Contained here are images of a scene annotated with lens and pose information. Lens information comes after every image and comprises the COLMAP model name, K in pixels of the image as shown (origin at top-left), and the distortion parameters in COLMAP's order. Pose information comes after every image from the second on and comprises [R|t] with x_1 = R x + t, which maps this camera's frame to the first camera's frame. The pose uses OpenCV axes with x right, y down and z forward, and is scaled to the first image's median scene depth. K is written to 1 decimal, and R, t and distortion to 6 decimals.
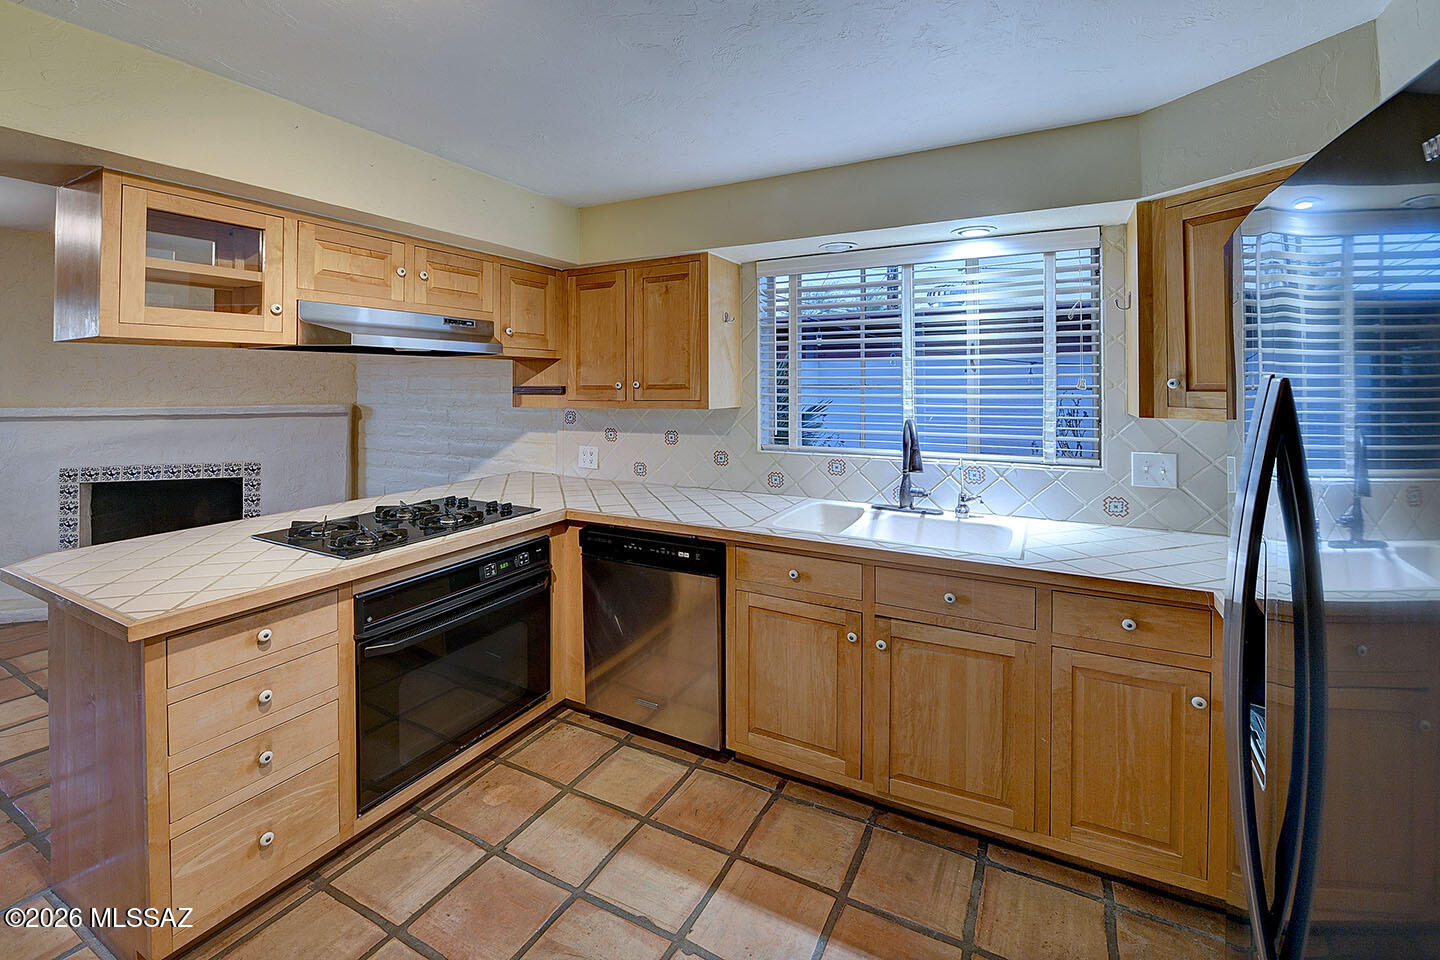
lens RADIAL K [[612.9, 0, 720.0], [0, 612.9, 480.0], [0, 0, 1]] dist [-0.016557, -0.000002]
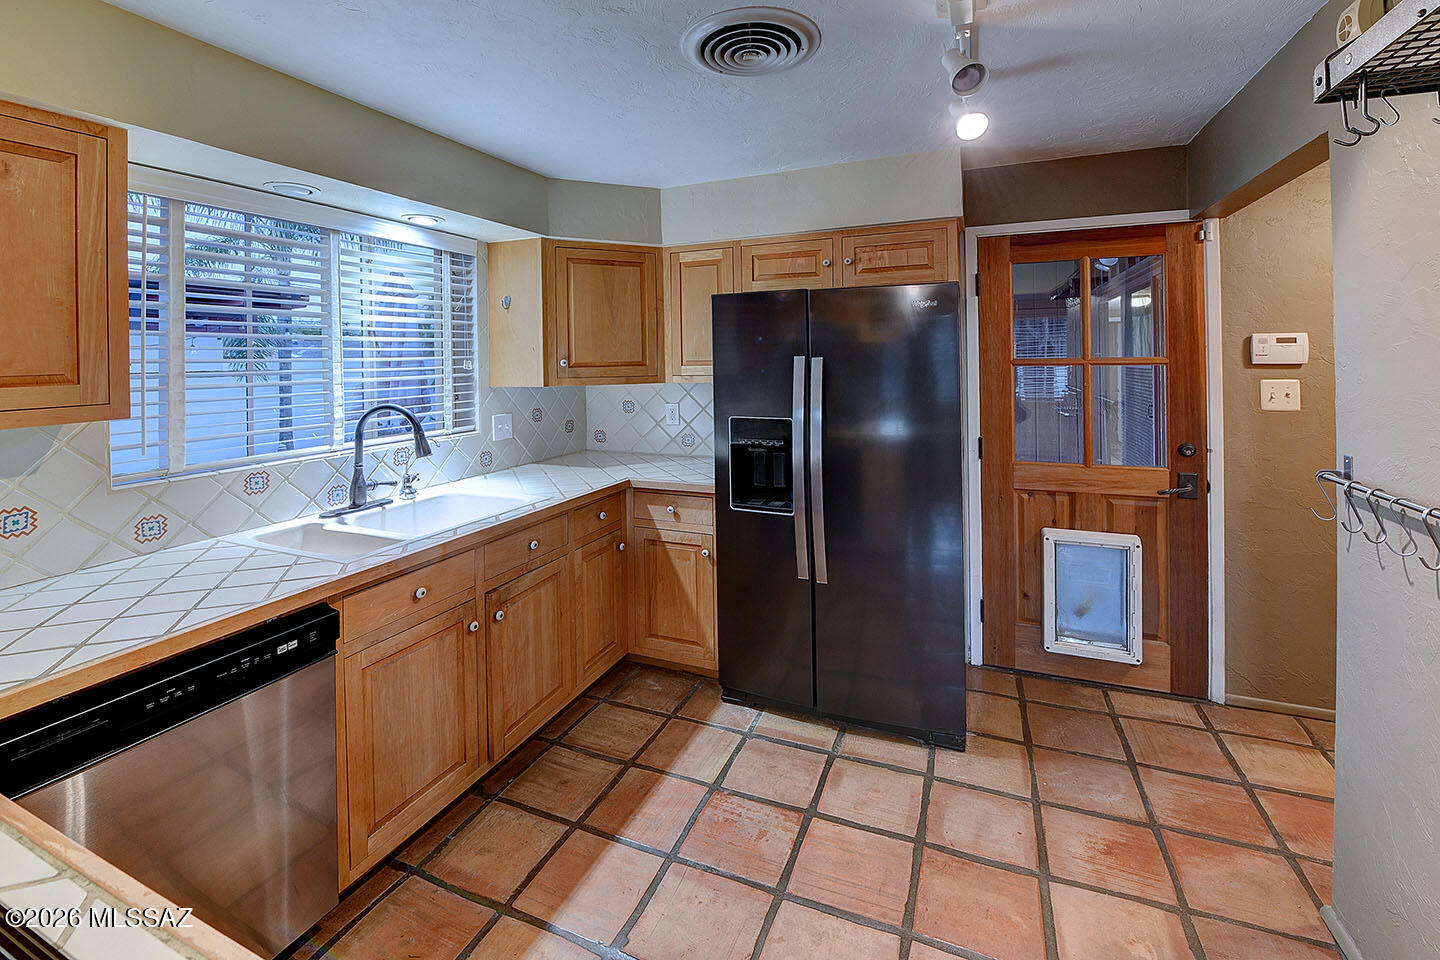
lens RADIAL K [[602.8, 0, 720.0], [0, 602.8, 480.0], [0, 0, 1]] dist [-0.001683, -0.000162]
pose [[-0.074282, -0.196084, 0.977770, -0.641437], [0.165811, 0.964402, 0.206000, -0.092668], [-0.983356, 0.177427, -0.039125, 0.548479]]
